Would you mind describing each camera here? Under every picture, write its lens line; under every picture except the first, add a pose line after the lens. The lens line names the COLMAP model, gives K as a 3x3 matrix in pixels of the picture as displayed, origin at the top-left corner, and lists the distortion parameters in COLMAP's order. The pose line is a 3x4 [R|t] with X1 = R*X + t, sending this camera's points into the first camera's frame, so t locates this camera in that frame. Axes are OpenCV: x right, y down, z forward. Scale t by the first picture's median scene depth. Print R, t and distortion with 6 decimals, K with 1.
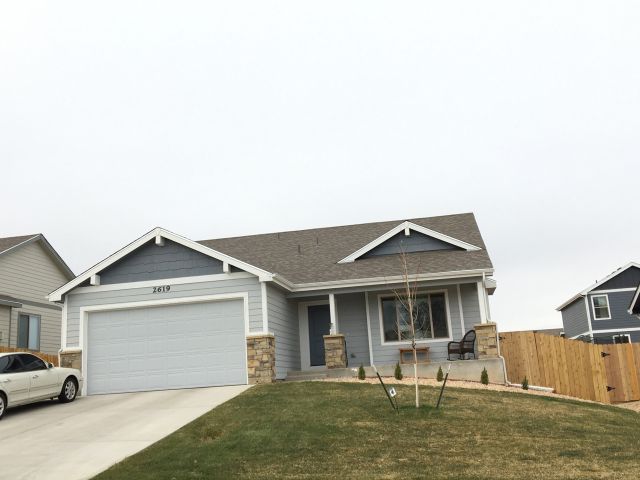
lens RADIAL K [[689.4, 0, 319.7], [0, 689.4, 239.7], [0, 0, 1]] dist [0.123260, 0.000000]
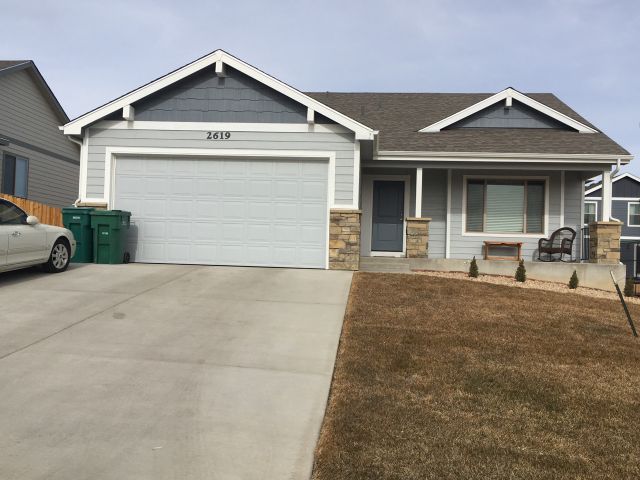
lens RADIAL K [[625.1, 0, 324.9], [0, 625.1, 241.6], [0, 0, 1]] dist [0.072092, 0.000000]
pose [[0.990200, 0.093993, 0.103288, -0.169989], [-0.110598, 0.979385, 0.169033, 0.055226], [-0.085271, -0.178800, 0.980183, 0.295607]]
